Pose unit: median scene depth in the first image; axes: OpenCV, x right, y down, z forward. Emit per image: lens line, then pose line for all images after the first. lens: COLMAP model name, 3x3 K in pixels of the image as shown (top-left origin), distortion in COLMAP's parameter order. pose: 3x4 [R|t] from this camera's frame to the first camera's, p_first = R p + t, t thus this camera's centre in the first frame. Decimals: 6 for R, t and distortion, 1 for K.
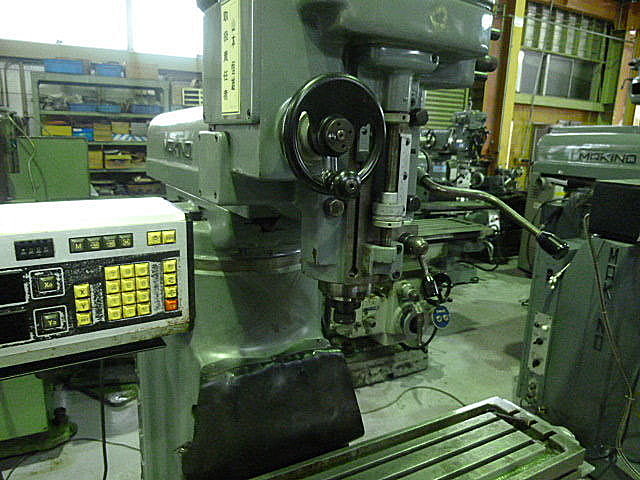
lens RADIAL K [[481.3, 0, 319.7], [0, 481.3, 241.6], [0, 0, 1]] dist [-0.027796, 0.006425]
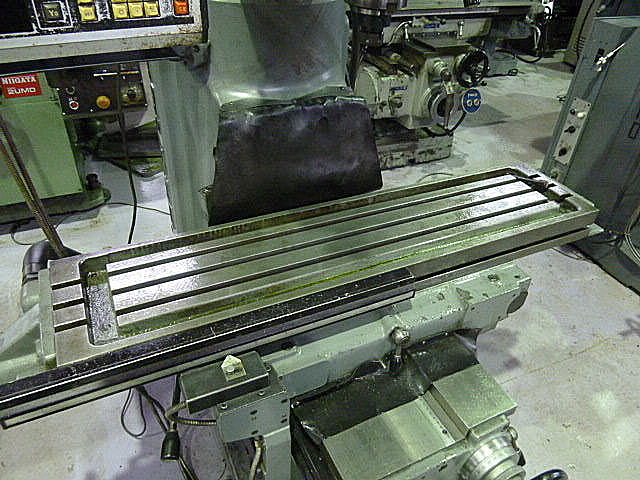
lens RADIAL K [[483.2, 0, 320.0], [0, 483.2, 240.0], [0, 0, 1]] dist [-0.027307, 0.003802]
pose [[0.998050, 0.049709, -0.037760, 0.006251], [-0.030738, 0.917820, 0.395805, 0.113103], [0.054333, -0.393872, 0.917558, 0.004886]]
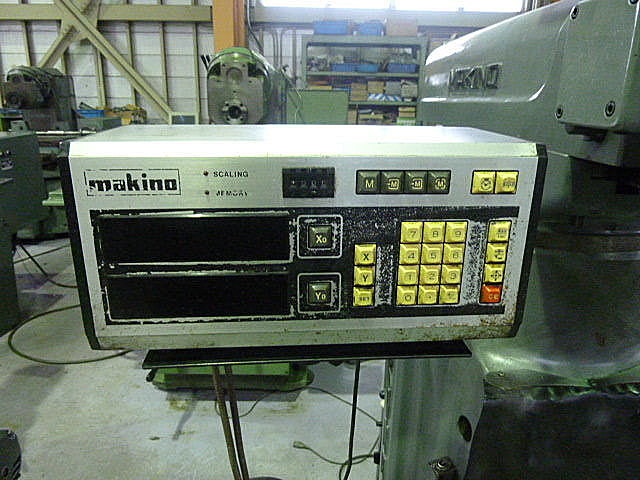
lens RADIAL K [[481.3, 0, 319.7], [0, 481.3, 241.6], [0, 0, 1]] dist [-0.027796, 0.006425]
pose [[0.883781, 0.122434, -0.451598, -0.157359], [-0.091173, 0.991720, 0.090442, 0.019698], [0.458932, -0.038757, 0.887626, 0.238631]]
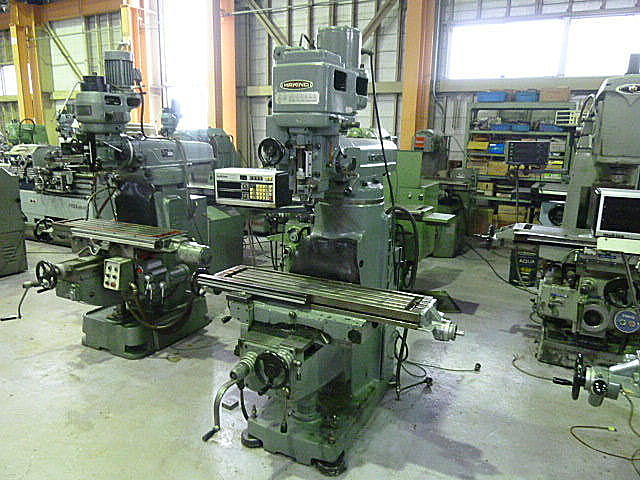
lens RADIAL K [[481.3, 0, 319.7], [0, 481.3, 241.6], [0, 0, 1]] dist [-0.027796, 0.006425]
pose [[0.550086, 0.160402, -0.819559, 1.930050], [-0.181896, 0.980832, 0.069878, 0.087738], [0.815058, 0.110635, 0.568718, -0.470961]]
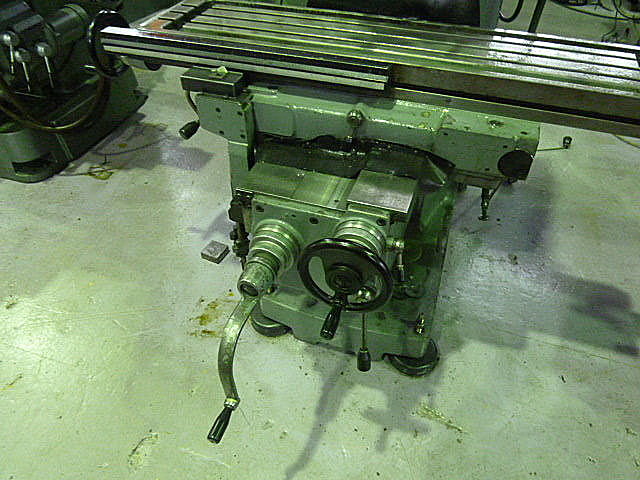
lens RADIAL K [[481.3, 0, 319.7], [0, 481.3, 241.6], [0, 0, 1]] dist [-0.027796, 0.006425]
pose [[0.661924, 0.485630, -0.570981, 0.709766], [-0.137399, 0.827447, 0.544475, 0.295531], [0.736870, -0.281949, 0.614432, 0.032484]]
